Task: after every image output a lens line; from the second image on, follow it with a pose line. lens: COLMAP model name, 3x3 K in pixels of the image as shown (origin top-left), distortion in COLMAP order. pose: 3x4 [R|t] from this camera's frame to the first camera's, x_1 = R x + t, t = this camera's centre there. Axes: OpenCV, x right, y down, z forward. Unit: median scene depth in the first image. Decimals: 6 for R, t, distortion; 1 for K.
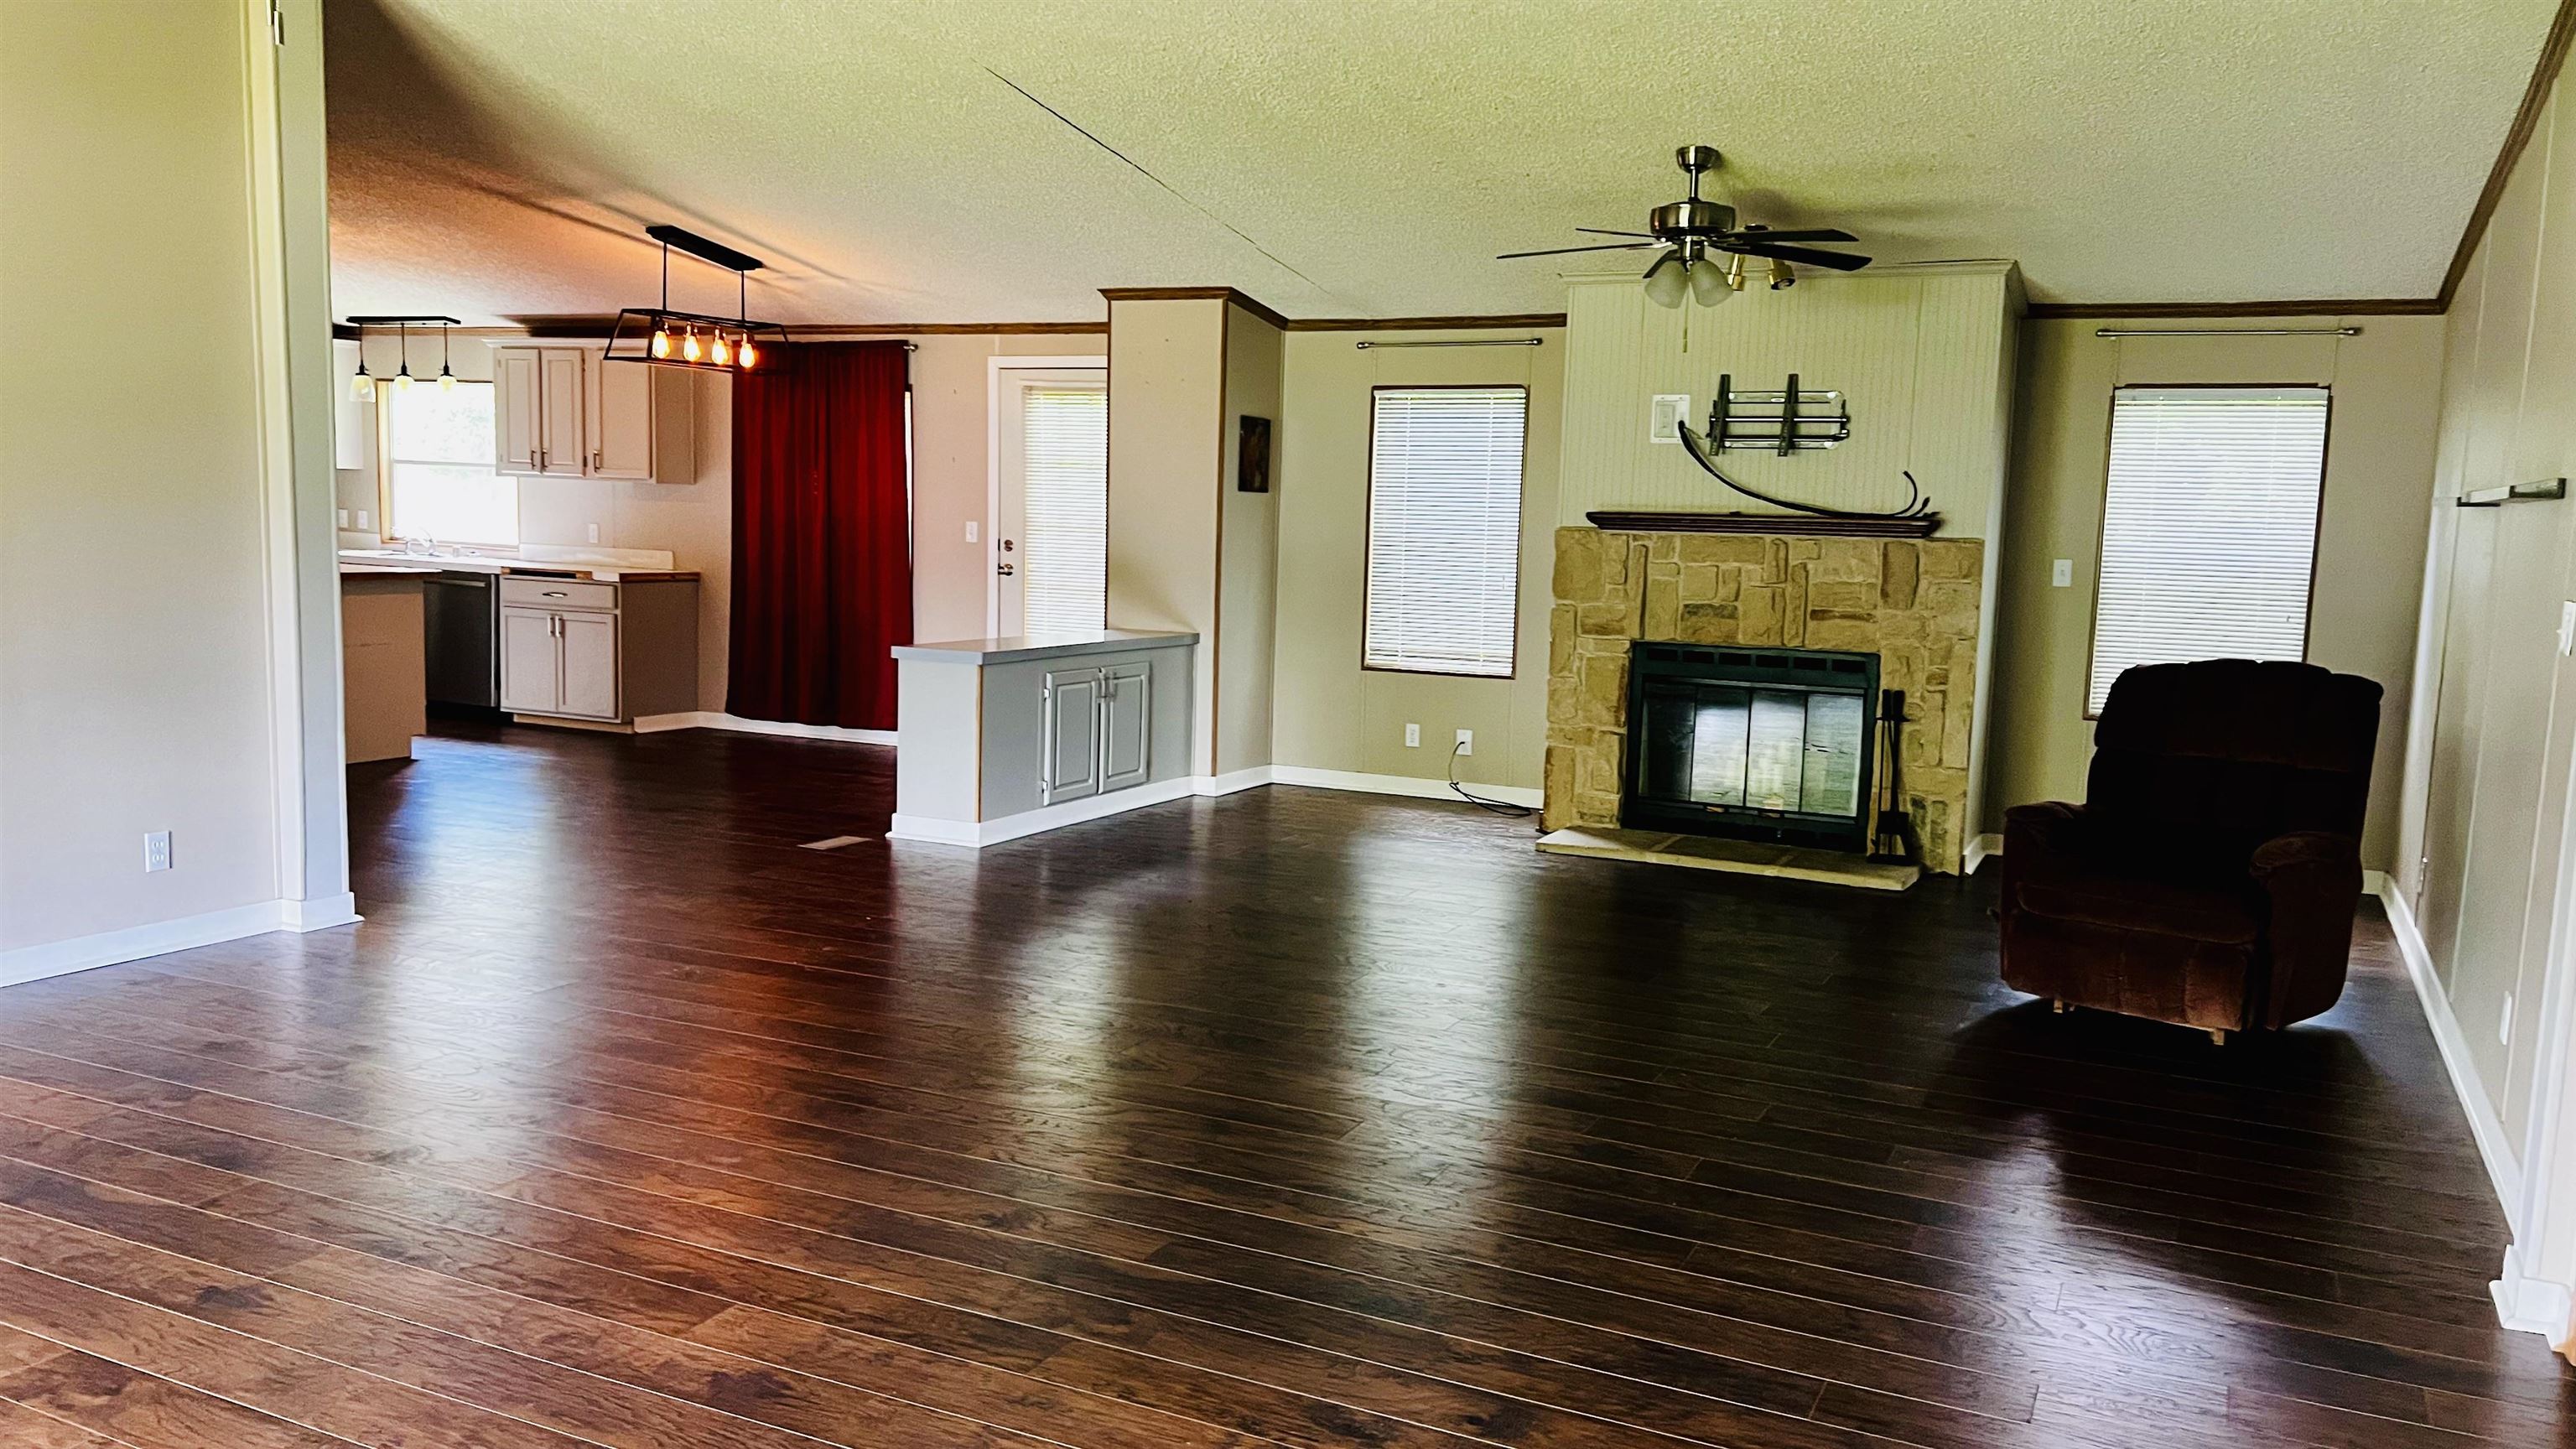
lens RADIAL K [[1931.8, 0, 1288.0], [0, 1931.8, 724.5], [0, 0, 1]] dist [0.069186, -0.080894]
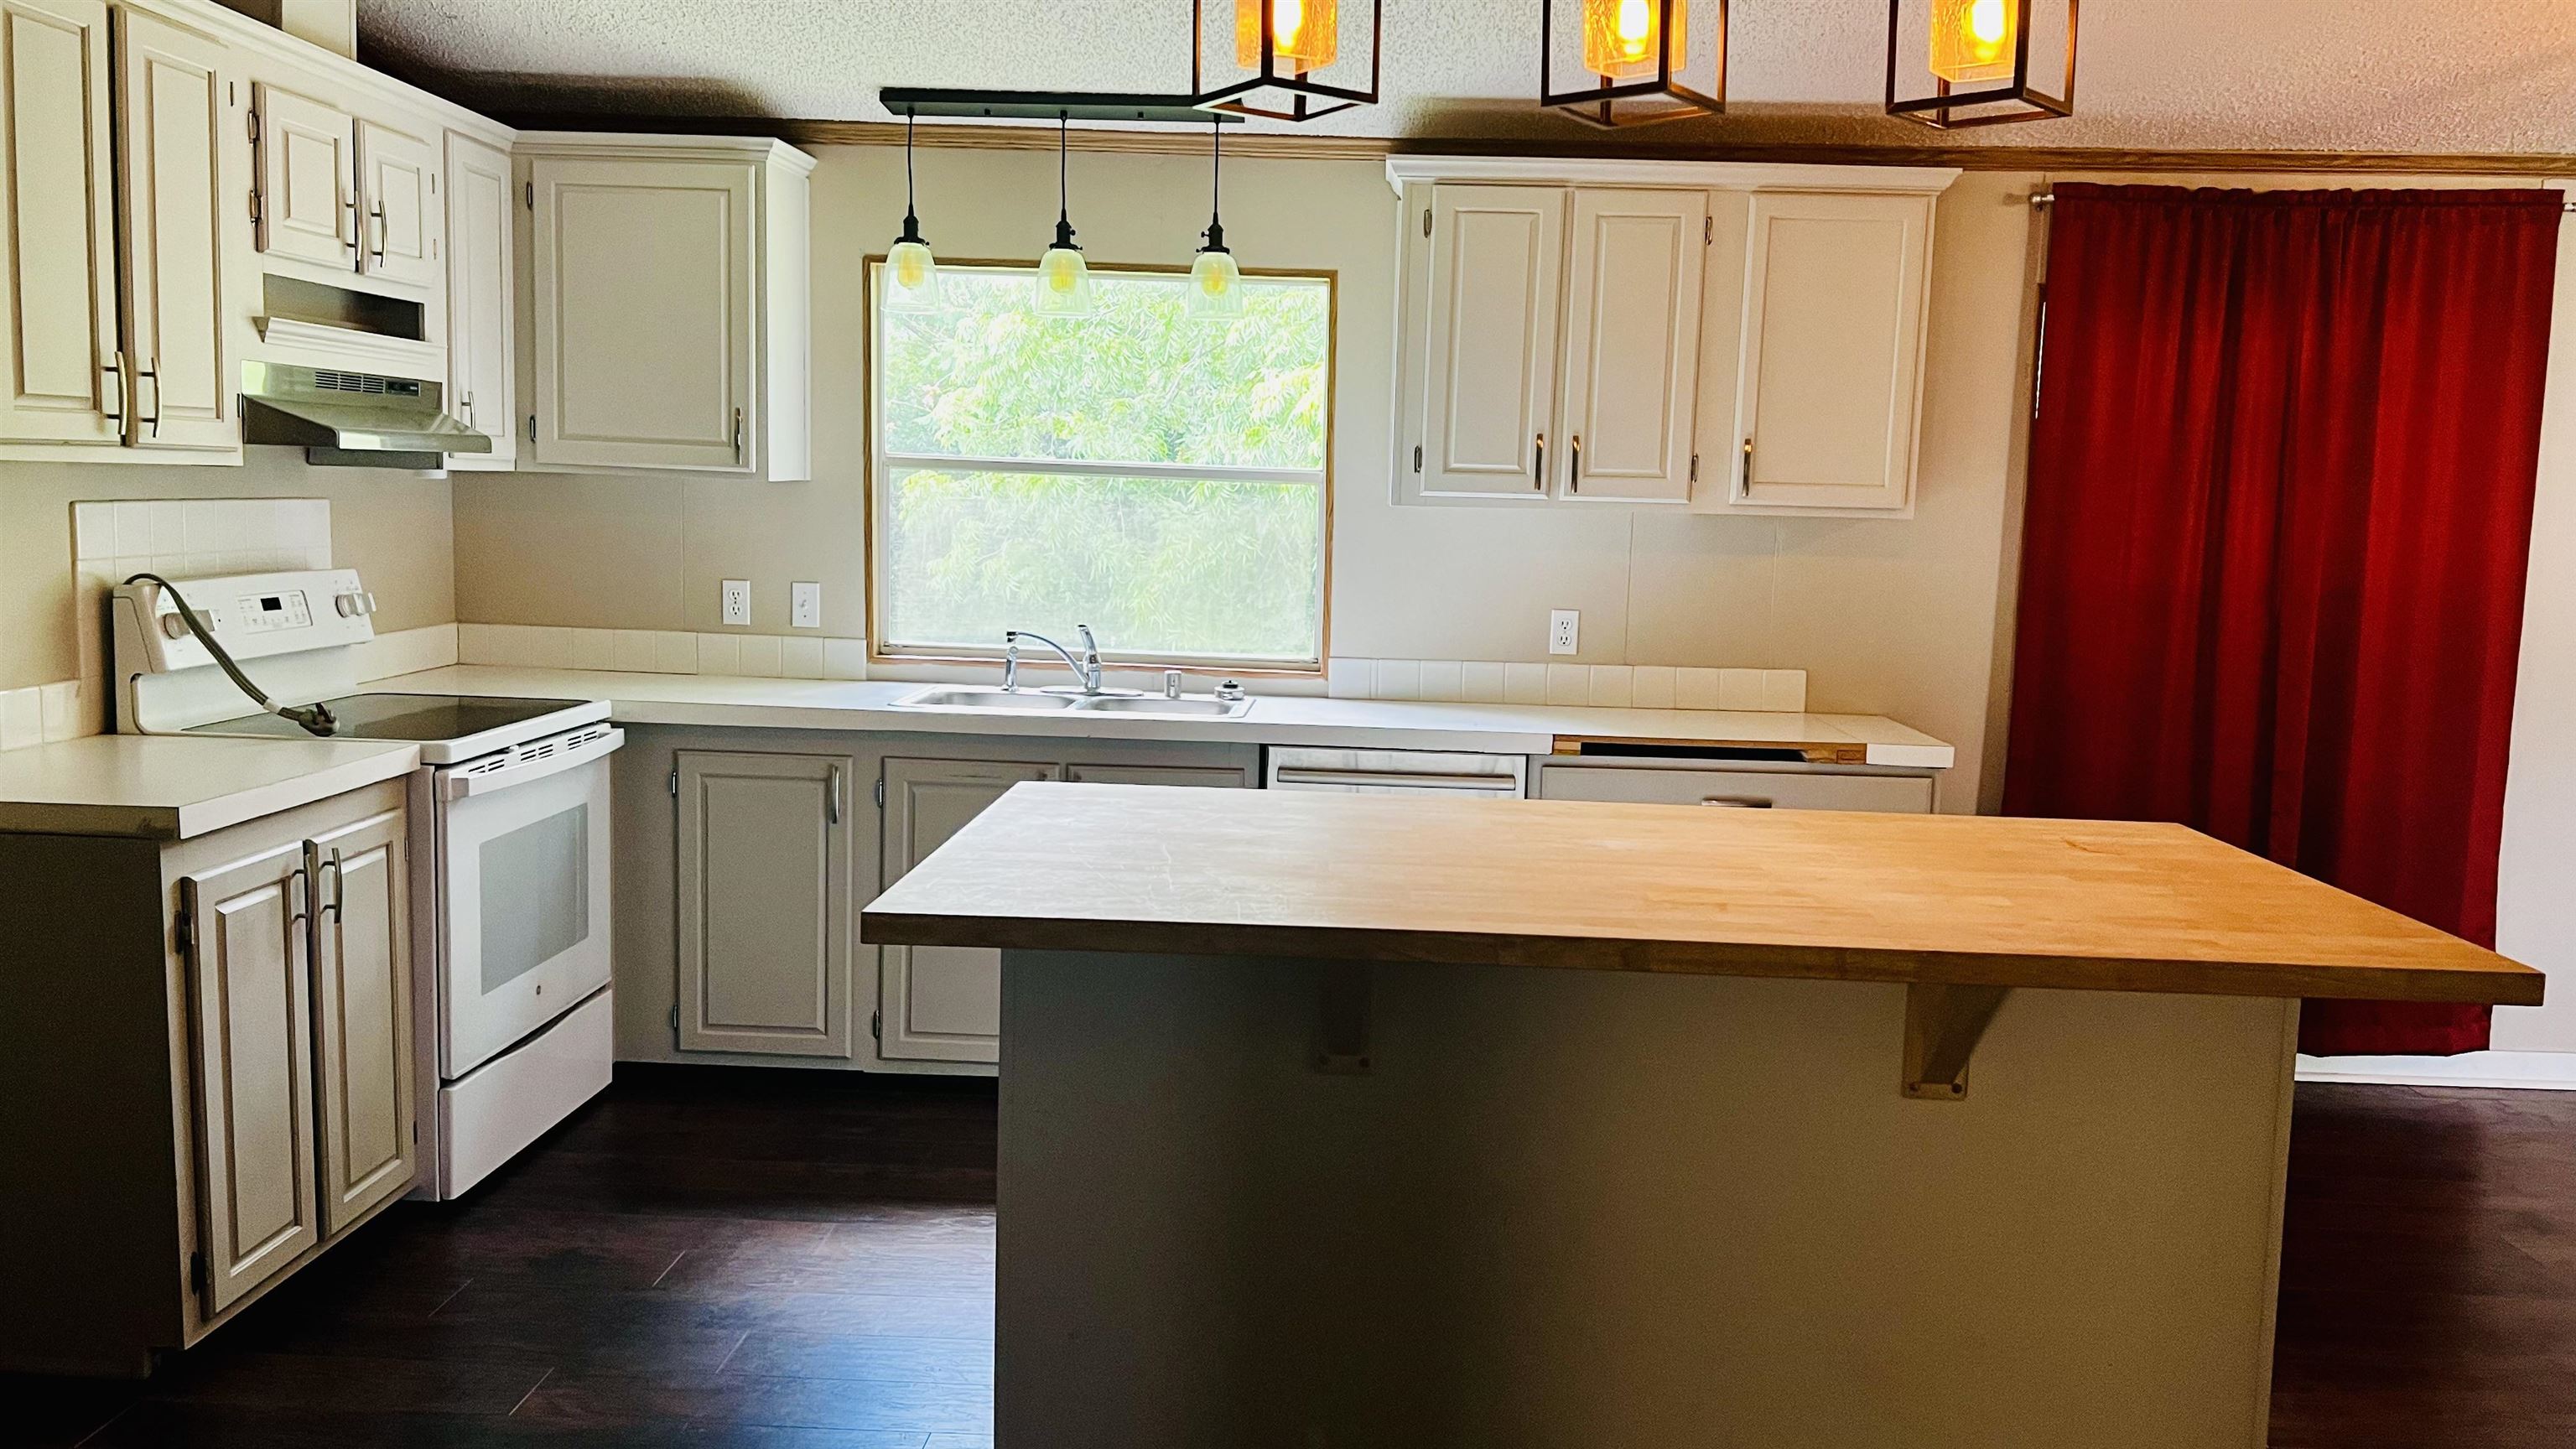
lens RADIAL K [[1931.8, 0, 1288.0], [0, 1931.8, 724.5], [0, 0, 1]] dist [0.069186, -0.080894]
pose [[0.917068, -0.059640, 0.394244, -0.582515], [0.050990, 0.998174, 0.032390, -0.094735], [-0.395456, -0.009601, 0.918435, 0.631463]]
